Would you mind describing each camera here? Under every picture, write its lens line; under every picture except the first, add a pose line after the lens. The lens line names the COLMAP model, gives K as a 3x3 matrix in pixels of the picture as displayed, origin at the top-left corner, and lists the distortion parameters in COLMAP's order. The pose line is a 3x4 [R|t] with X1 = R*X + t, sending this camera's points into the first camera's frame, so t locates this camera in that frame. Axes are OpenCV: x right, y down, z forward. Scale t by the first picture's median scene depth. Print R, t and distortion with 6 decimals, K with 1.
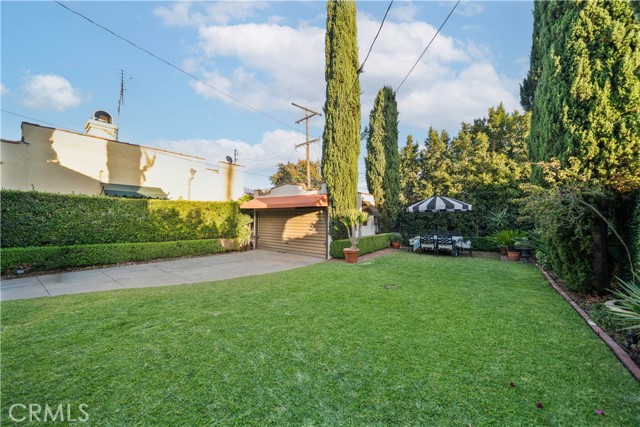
lens RADIAL K [[226.6, 0, 320.3], [0, 226.6, 211.7], [0, 0, 1]] dist [-0.000229, -0.000163]
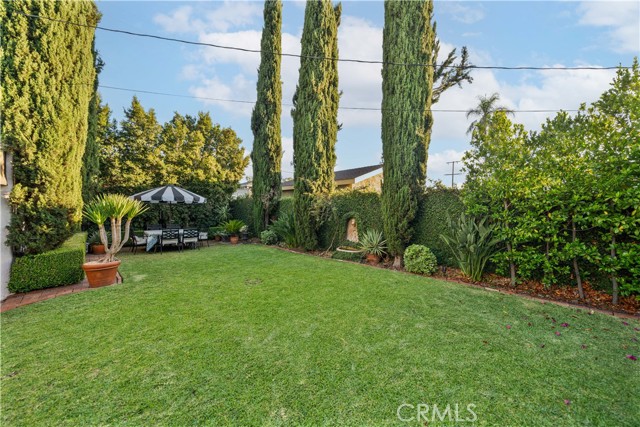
lens RADIAL K [[226.6, 0, 320.3], [0, 226.6, 211.7], [0, 0, 1]] dist [-0.000229, -0.000163]
pose [[0.100591, 0.003173, 0.994923, -0.348563], [-0.041708, 0.999129, 0.001030, 0.009092], [-0.994053, -0.041600, 0.100636, 0.342812]]
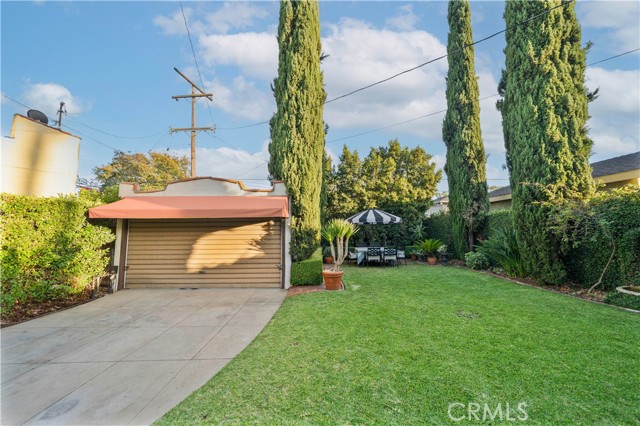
lens RADIAL K [[223.4, 0, 319.6], [0, 223.4, 210.9], [0, 0, 1]] dist [-0.000787, -0.000084]
pose [[0.782750, 0.045256, 0.620689, -0.339345], [-0.005878, 0.997846, -0.065342, 0.009402], [-0.622309, 0.047498, 0.781330, 0.376862]]
